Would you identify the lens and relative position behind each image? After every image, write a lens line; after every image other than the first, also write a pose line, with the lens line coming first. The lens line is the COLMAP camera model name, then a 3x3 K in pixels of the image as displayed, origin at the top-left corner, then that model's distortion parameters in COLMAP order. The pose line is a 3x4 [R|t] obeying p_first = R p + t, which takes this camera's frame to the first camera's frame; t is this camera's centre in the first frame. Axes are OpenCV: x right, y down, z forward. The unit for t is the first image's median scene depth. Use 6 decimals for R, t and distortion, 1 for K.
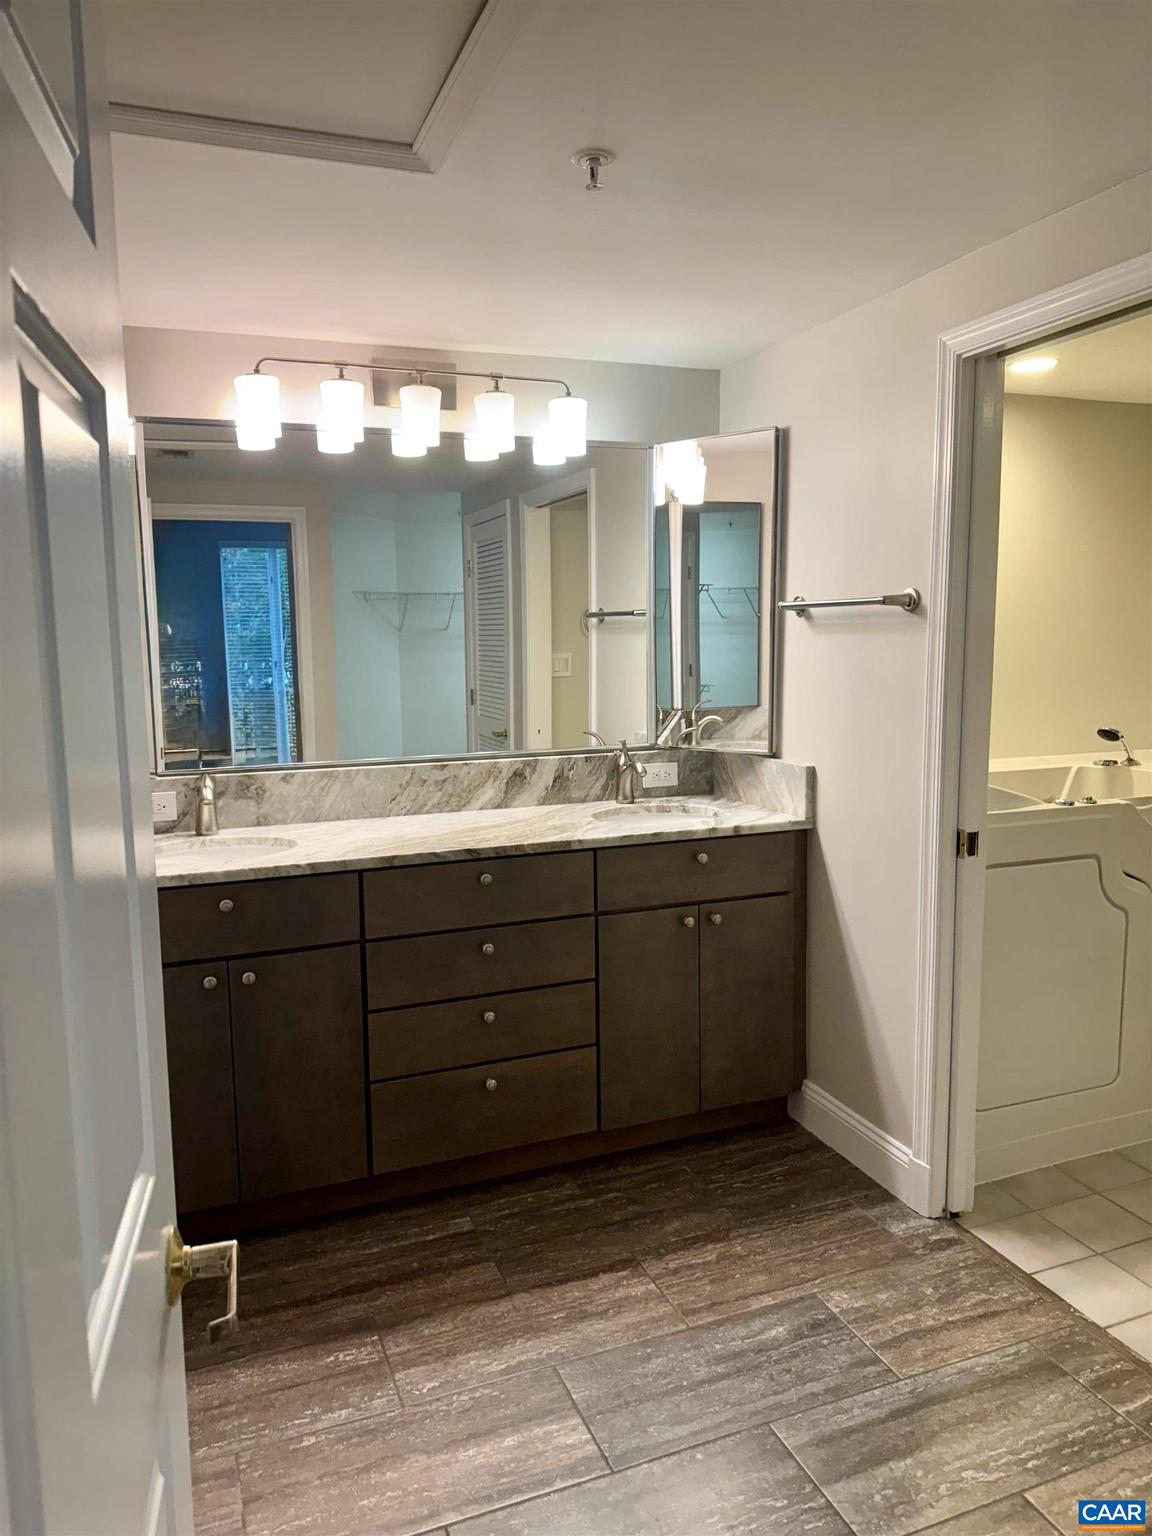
lens RADIAL K [[1085.0, 0, 576.0], [0, 1085.0, 768.0], [0, 0, 1]] dist [0.071851, -0.096823]
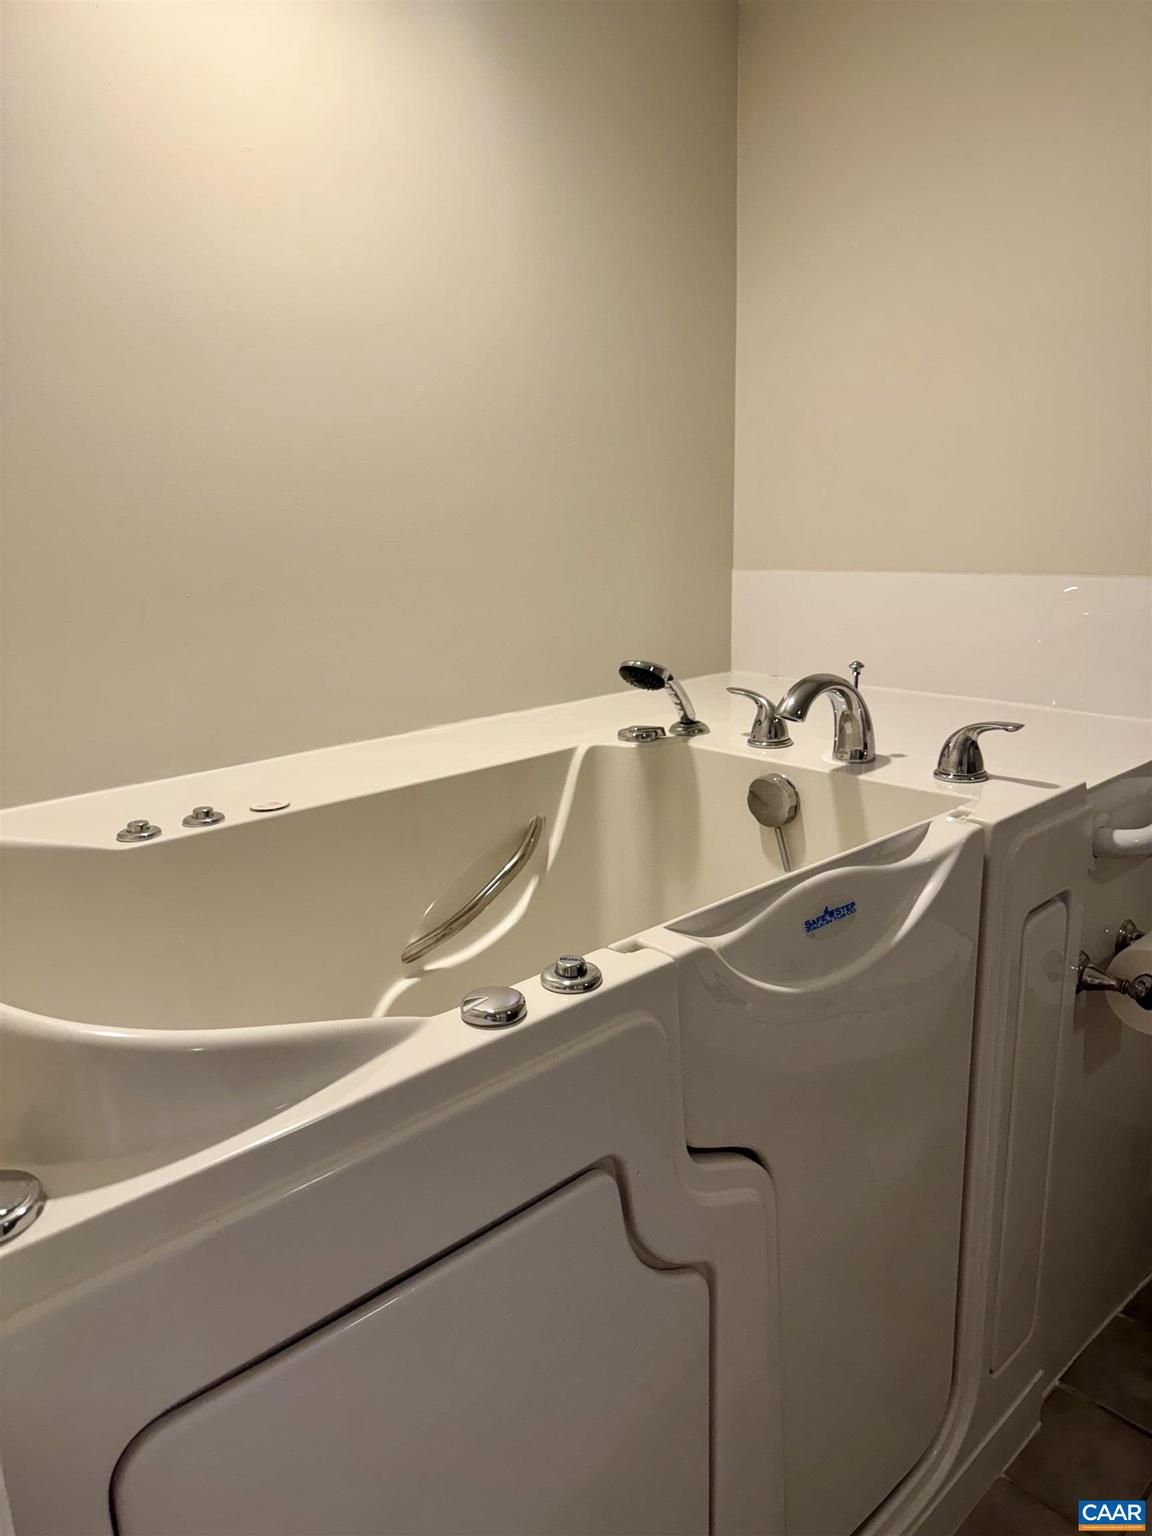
lens RADIAL K [[1085.0, 0, 576.0], [0, 1085.0, 768.0], [0, 0, 1]] dist [0.071851, -0.096823]
pose [[0.929942, -0.100000, 0.353847, 0.297955], [0.063034, 0.991419, 0.114525, -0.044775], [-0.362263, -0.084197, 0.928265, 0.592945]]
